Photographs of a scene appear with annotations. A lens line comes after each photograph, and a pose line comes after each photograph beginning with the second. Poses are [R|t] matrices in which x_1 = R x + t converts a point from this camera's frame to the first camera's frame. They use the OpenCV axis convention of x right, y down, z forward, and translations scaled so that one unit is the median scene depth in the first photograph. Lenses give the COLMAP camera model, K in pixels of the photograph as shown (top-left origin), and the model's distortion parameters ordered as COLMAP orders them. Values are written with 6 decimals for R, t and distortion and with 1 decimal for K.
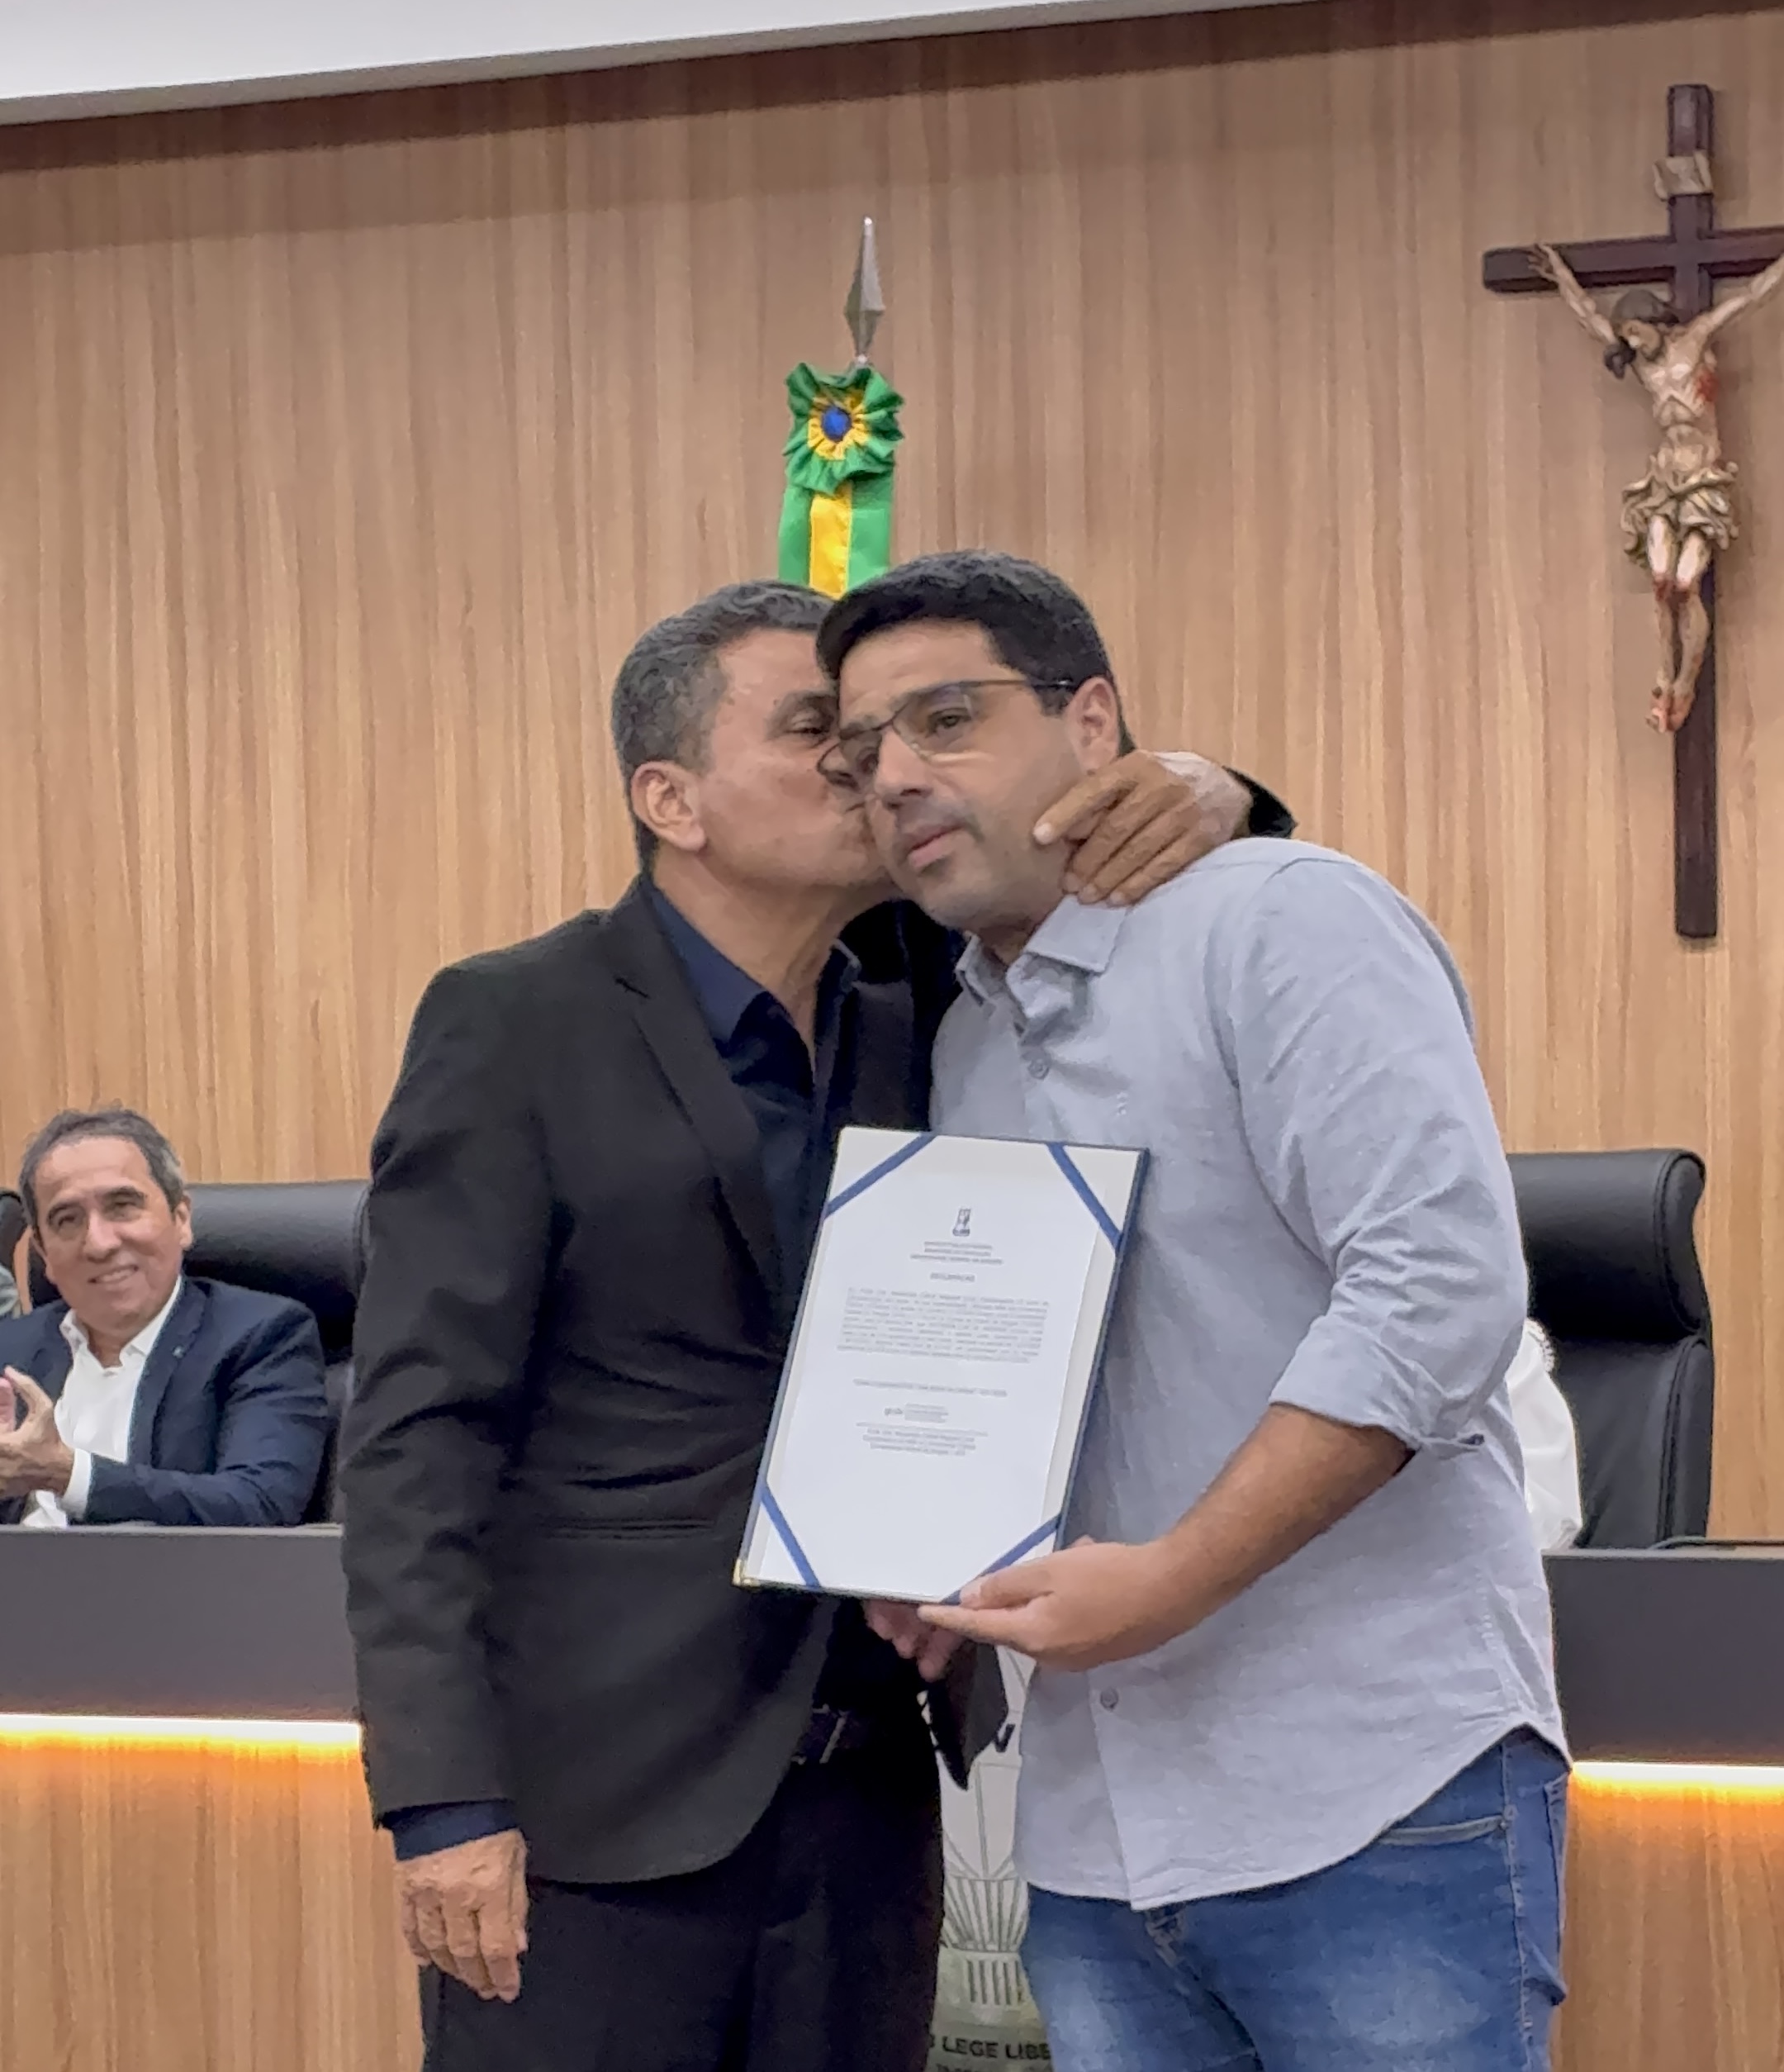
lens RADIAL K [[5865.8, 0, 892.6], [0, 5865.8, 1324.5], [0, 0, 1]] dist [0.281076, -0.903693]
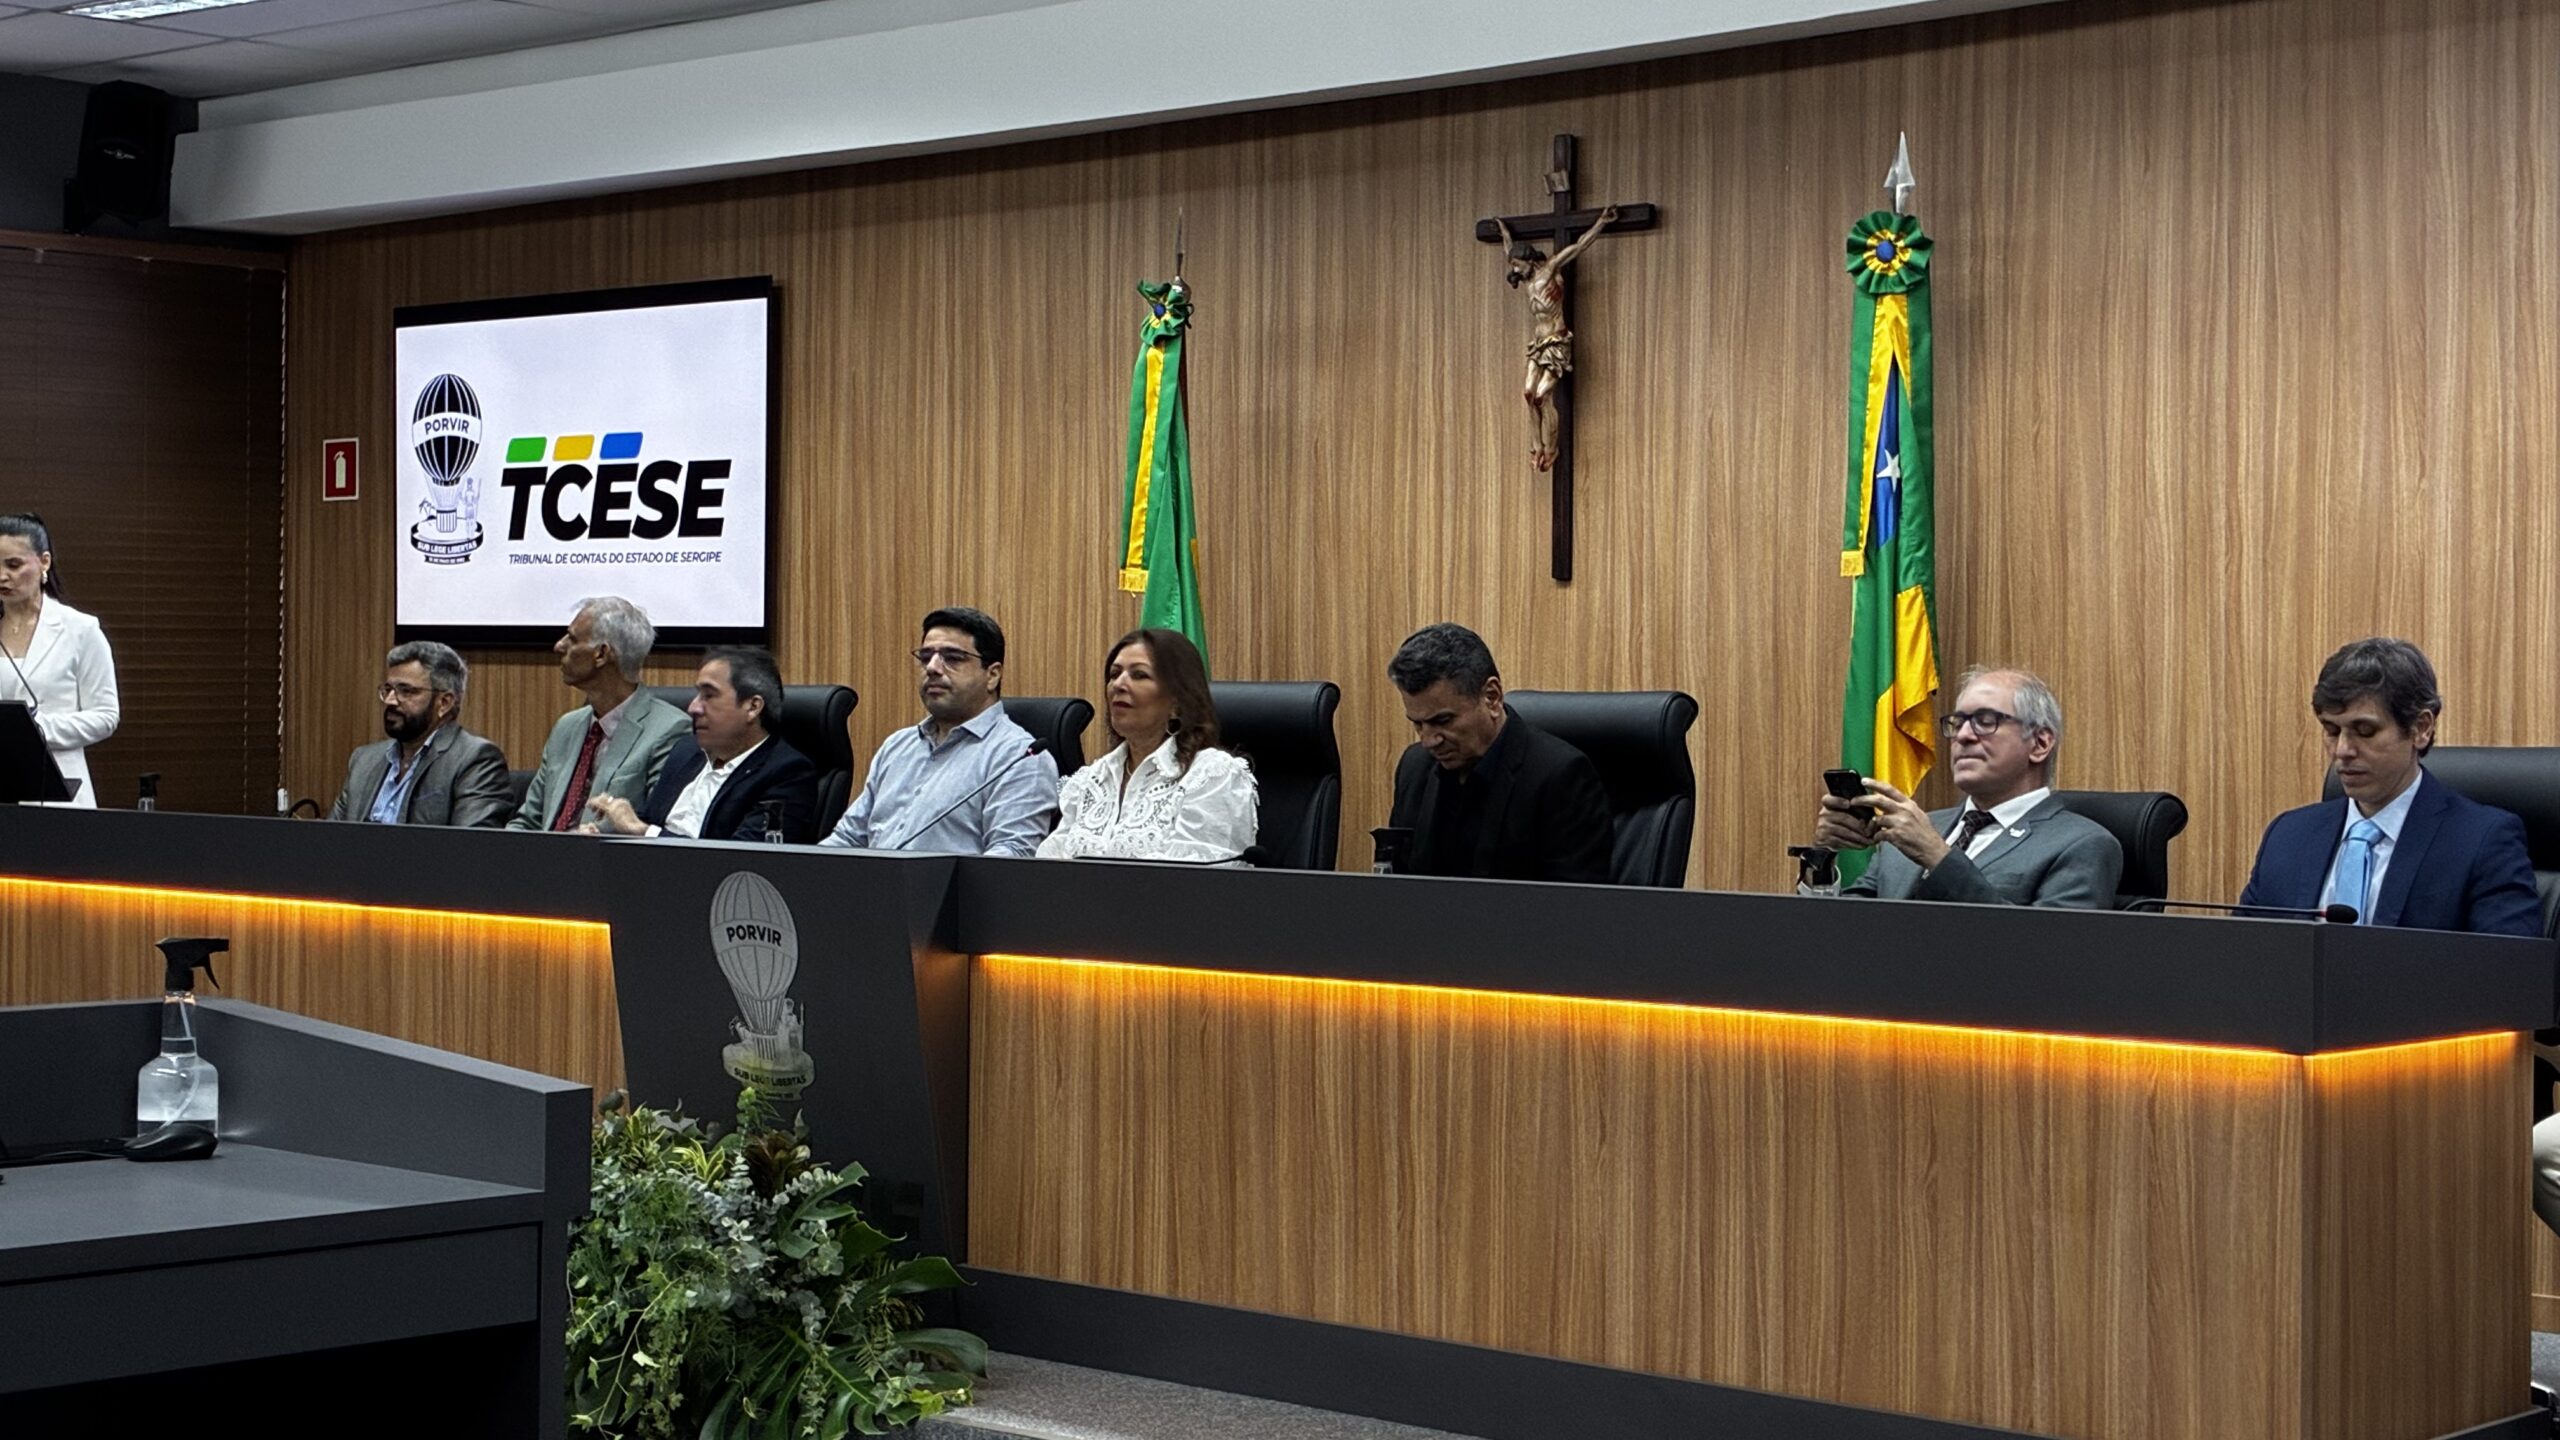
lens RADIAL K [[4092.6, 0, 1144.0], [0, 4092.6, 706.4], [0, 0, 1]] dist [0.199578, -0.852262]
pose [[0.929366, 0.028461, -0.368060, 0.479106], [-0.039344, 0.998981, -0.022097, 0.008595], [0.367057, 0.035018, 0.929539, -0.259148]]
